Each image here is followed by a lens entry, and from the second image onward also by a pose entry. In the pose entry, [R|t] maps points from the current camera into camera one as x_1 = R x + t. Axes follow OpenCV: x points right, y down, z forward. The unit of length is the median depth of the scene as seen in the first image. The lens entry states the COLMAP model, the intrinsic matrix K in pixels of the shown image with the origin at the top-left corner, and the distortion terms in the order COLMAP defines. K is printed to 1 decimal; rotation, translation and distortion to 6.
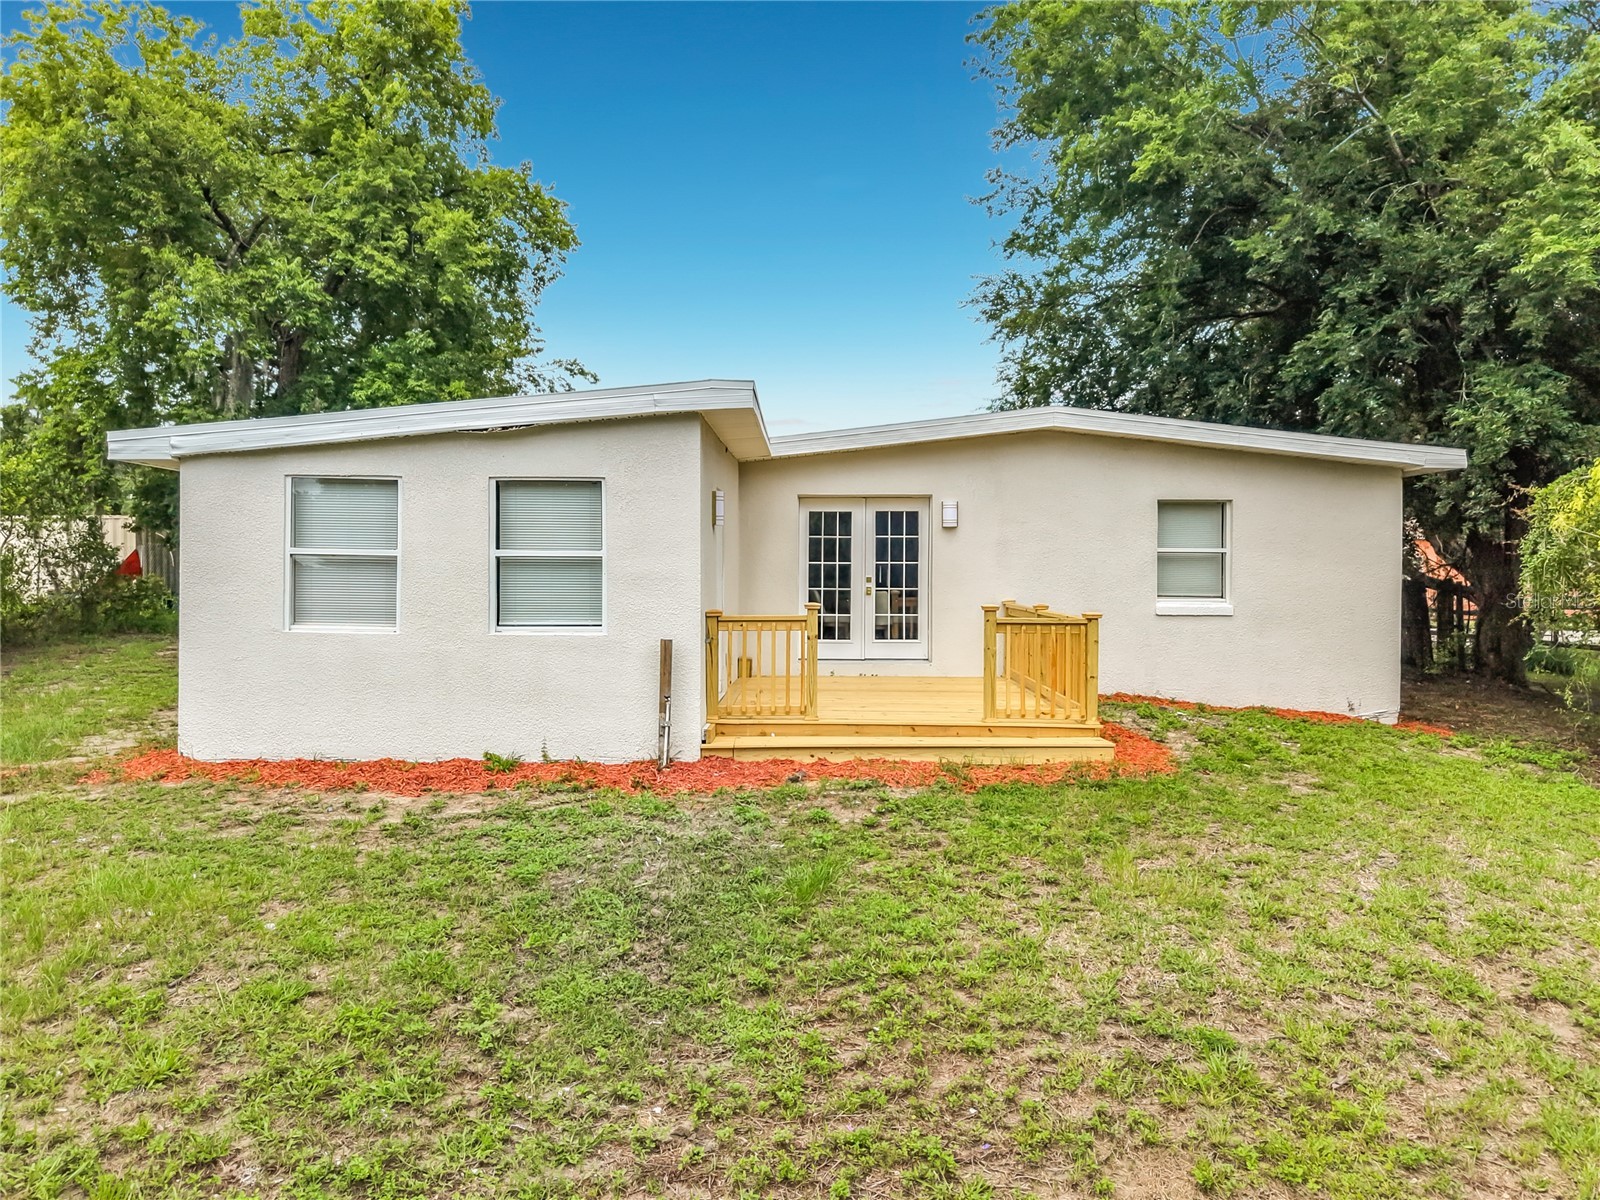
lens RADIAL K [[1116.8, 0, 792.9], [0, 1116.8, 592.4], [0, 0, 1]] dist [0.028048, -0.008546]
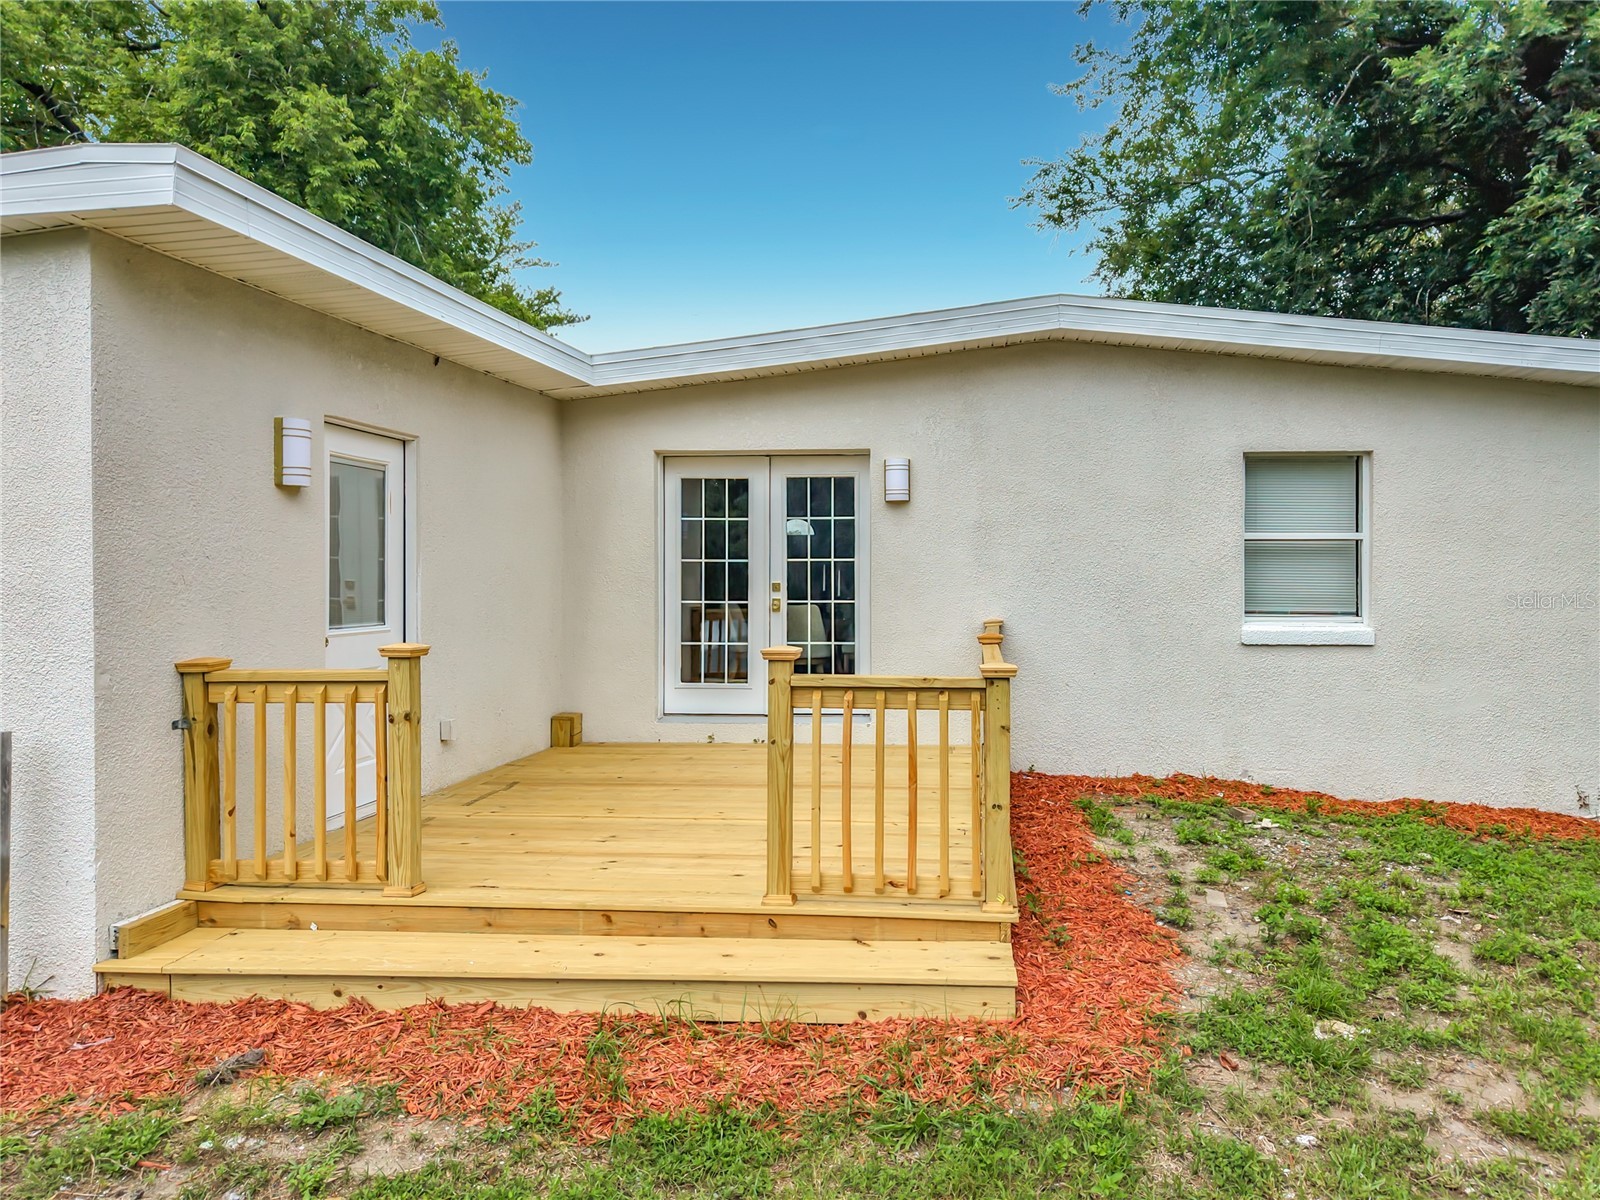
lens RADIAL K [[1091.0, 0, 893.2], [0, 1091.0, 596.3], [0, 0, 1]] dist [0.021239, -0.020447]
pose [[0.995971, -0.002132, -0.089650, 0.188316], [0.002593, 0.999984, 0.005025, -0.008944], [0.089638, -0.005237, 0.995961, 0.395197]]
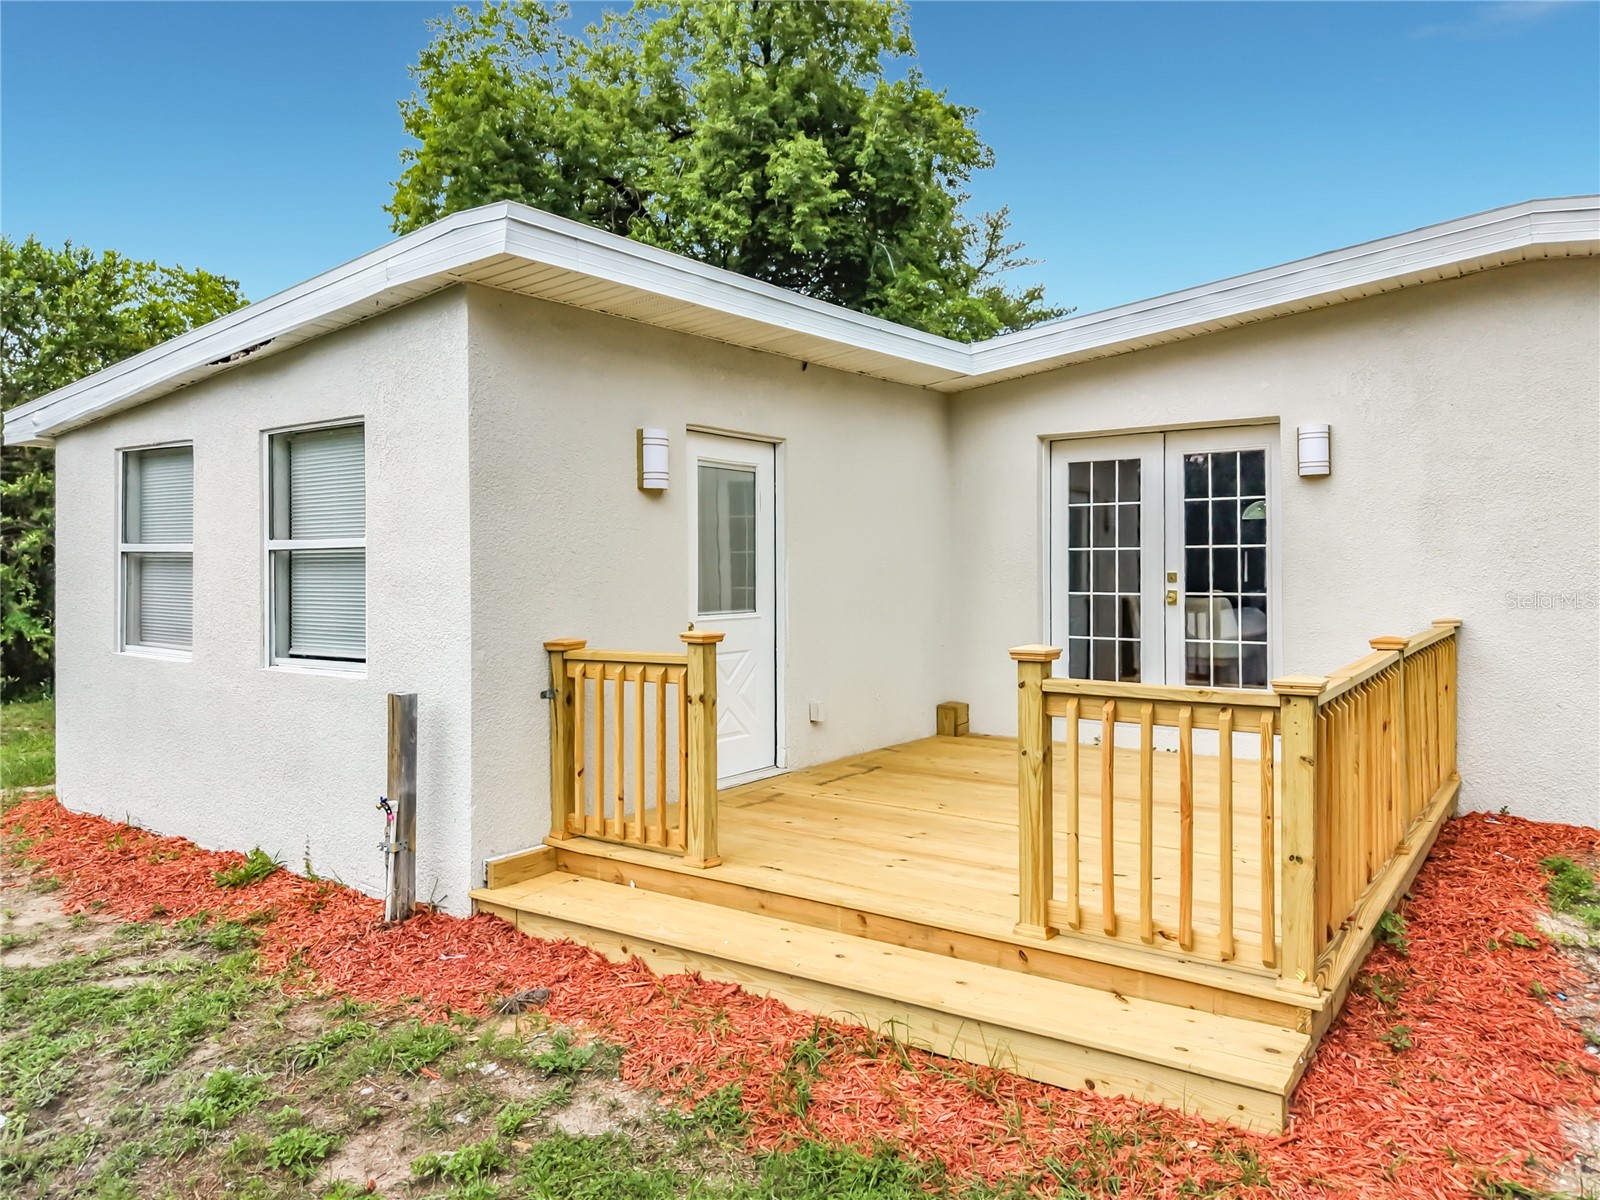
lens RADIAL K [[1091.0, 0, 830.5], [0, 1091.0, 566.5], [0, 0, 1]] dist [0.021239, -0.020447]
pose [[0.811865, -0.008317, -0.583787, 0.251155], [0.000577, 0.999909, -0.013442, -0.009264], [0.583846, 0.010577, 0.811796, 0.448552]]
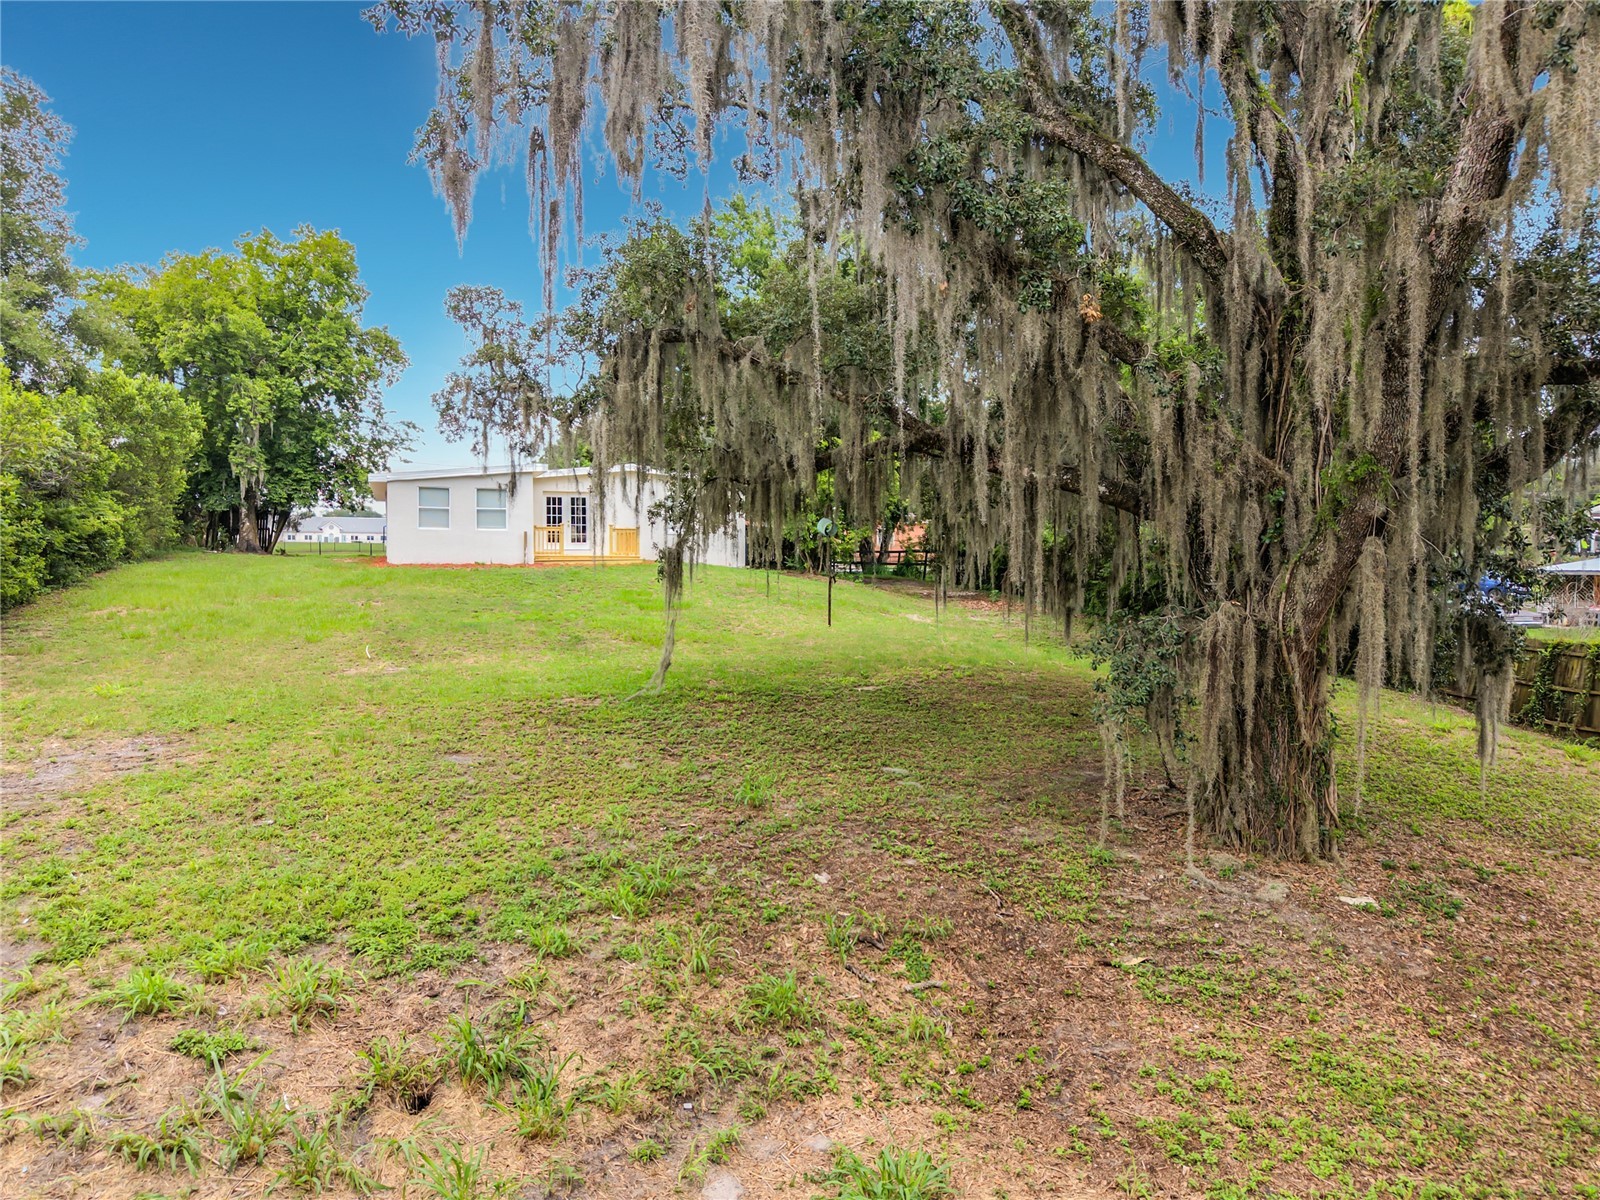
lens RADIAL K [[1091.0, 0, 806.2], [0, 1091.0, 592.1], [0, 0, 1]] dist [0.021239, -0.020447]
pose [[0.938997, -0.014024, 0.343638, -0.320521], [0.007465, 0.999764, 0.020405, 0.116329], [-0.343843, -0.016595, 0.938880, -1.816560]]
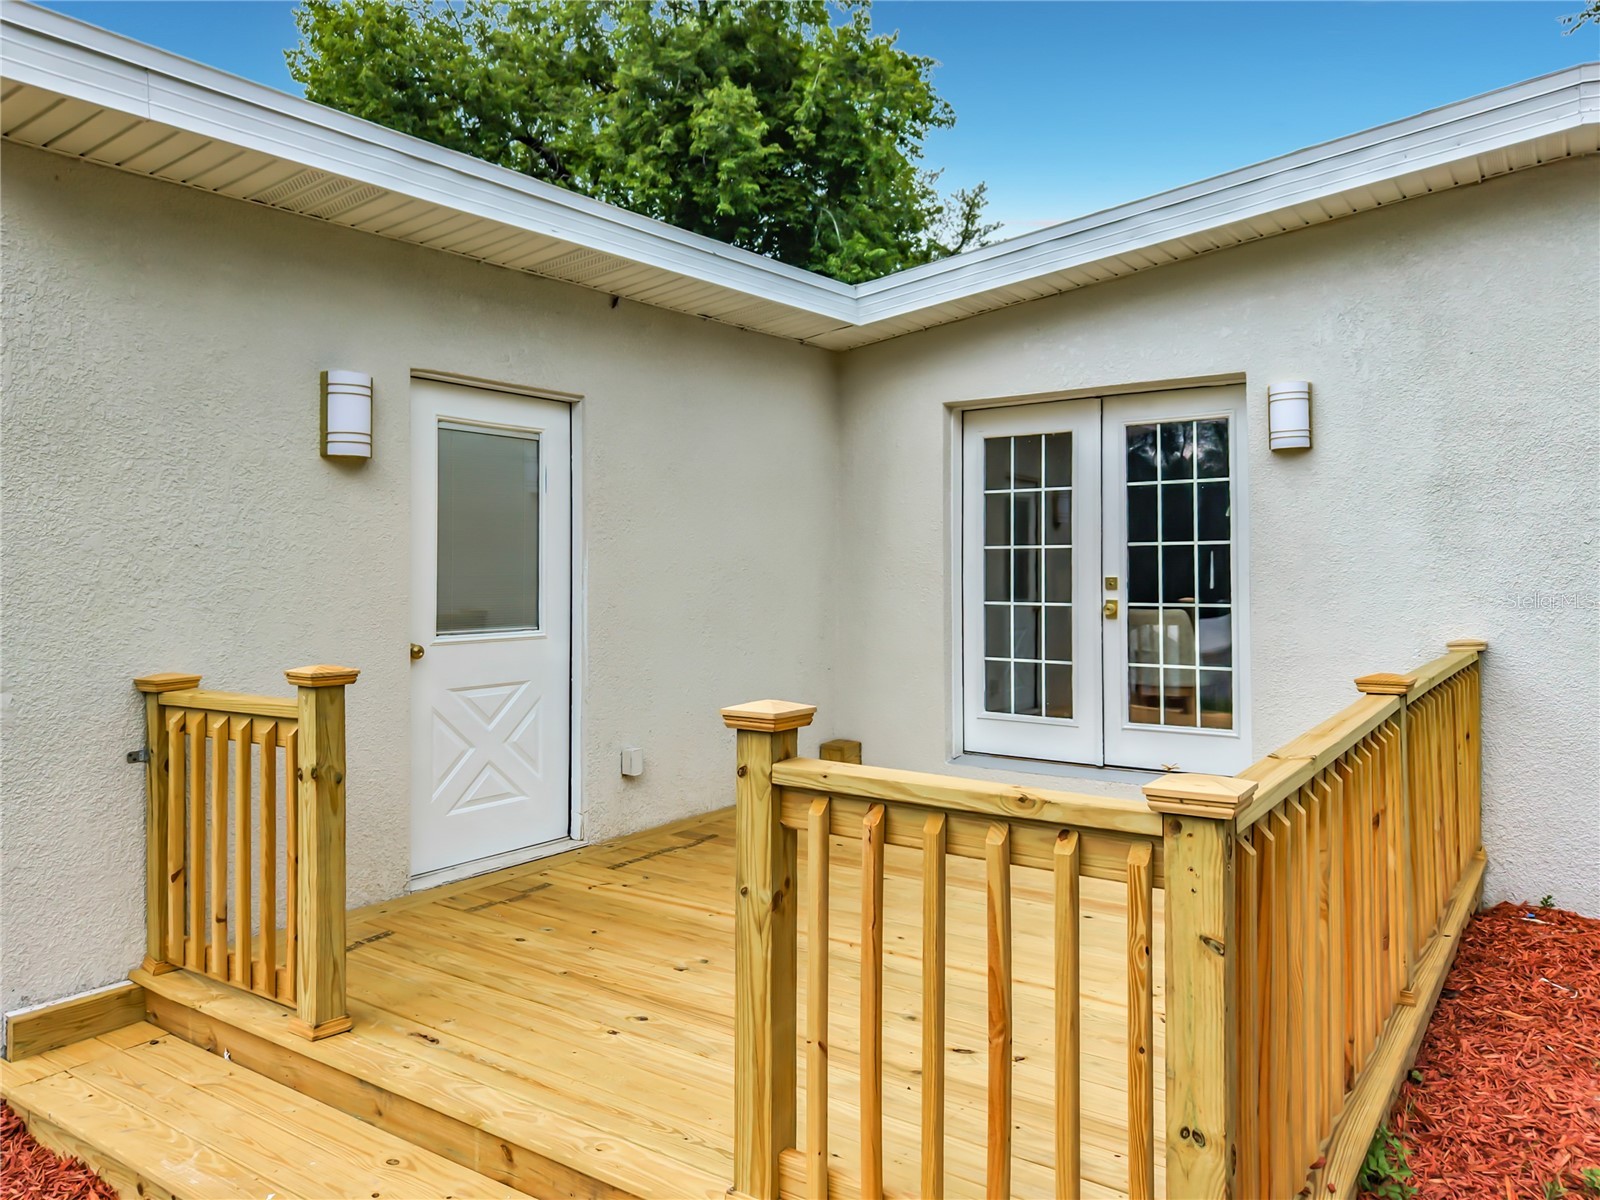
lens RADIAL K [[1091.0, 0, 837.9], [0, 1091.0, 555.3], [0, 0, 1]] dist [0.021239, -0.020447]
pose [[0.810610, -0.015661, -0.585377, 0.233058], [-0.000764, 0.999613, -0.027801, -0.010186], [0.585586, 0.022983, 0.810285, 0.587179]]
